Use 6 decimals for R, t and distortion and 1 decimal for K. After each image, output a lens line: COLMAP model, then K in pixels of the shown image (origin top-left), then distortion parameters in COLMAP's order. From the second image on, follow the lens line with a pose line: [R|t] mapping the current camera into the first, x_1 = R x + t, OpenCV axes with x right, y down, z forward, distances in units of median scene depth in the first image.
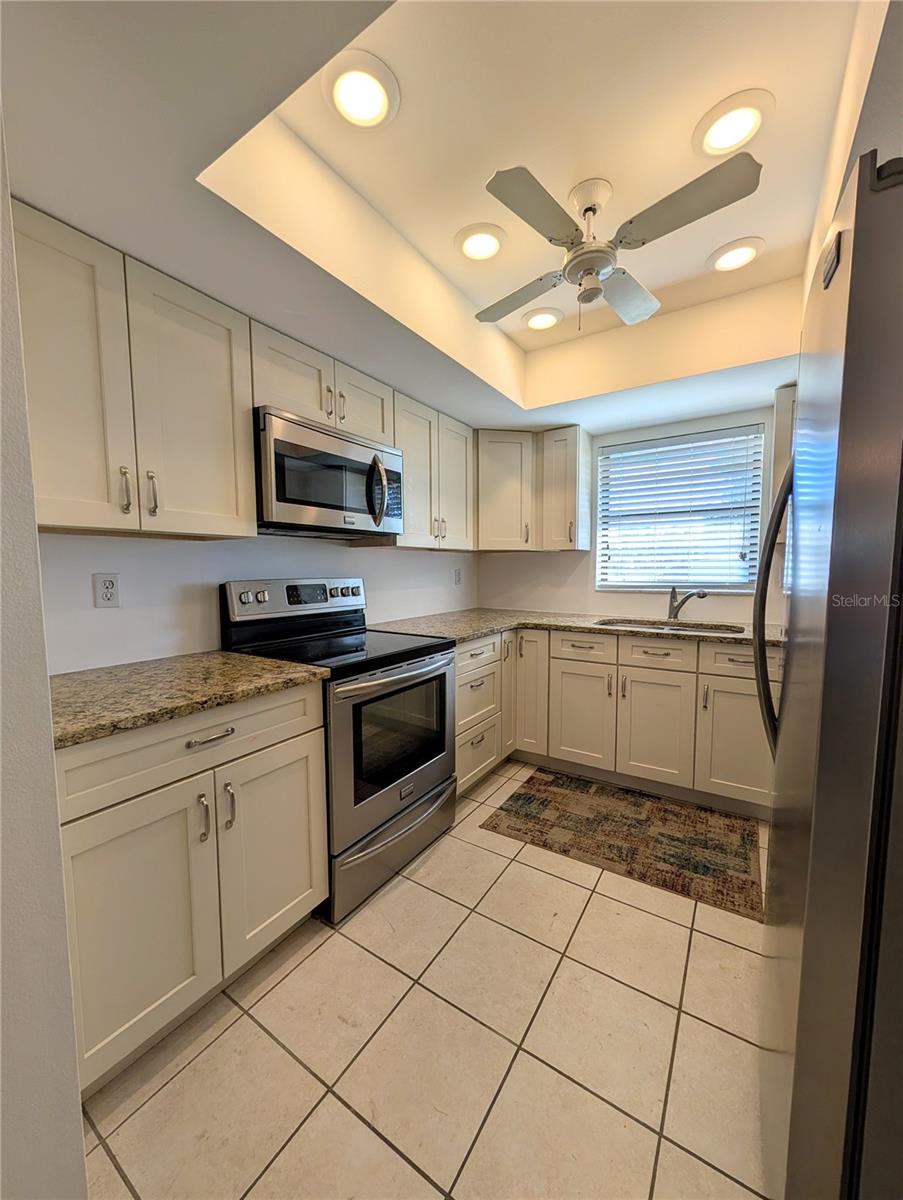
lens RADIAL K [[451.5, 0, 461.7], [0, 451.5, 604.6], [0, 0, 1]] dist [0.017466, 0.000021]
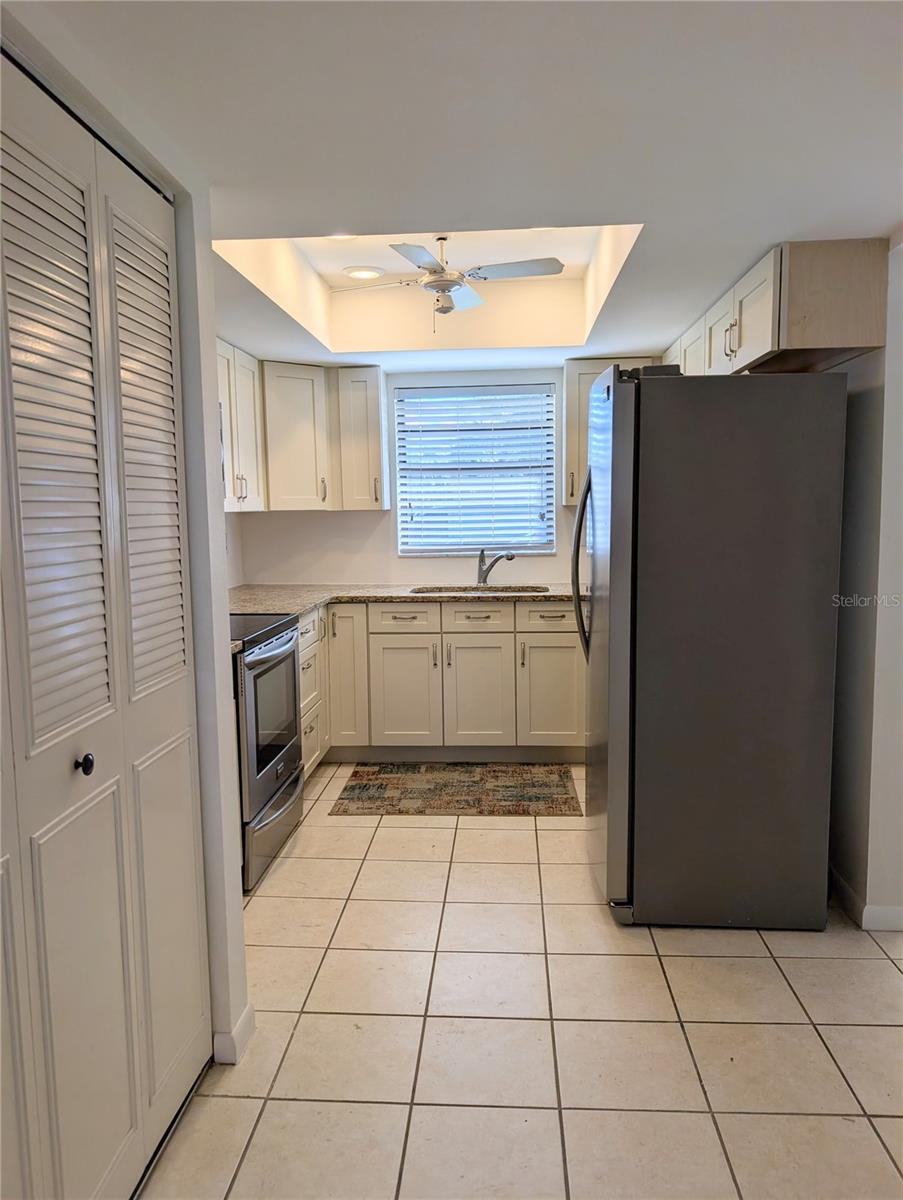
lens RADIAL K [[853.4, 0, 451.5], [0, 853.4, 600.0], [0, 0, 1]] dist [0.250934, -0.000203]
pose [[0.879858, -0.061196, 0.471280, -0.481443], [0.051538, 0.998113, 0.033385, 0.003541], [-0.472434, -0.005085, 0.881352, -0.599933]]
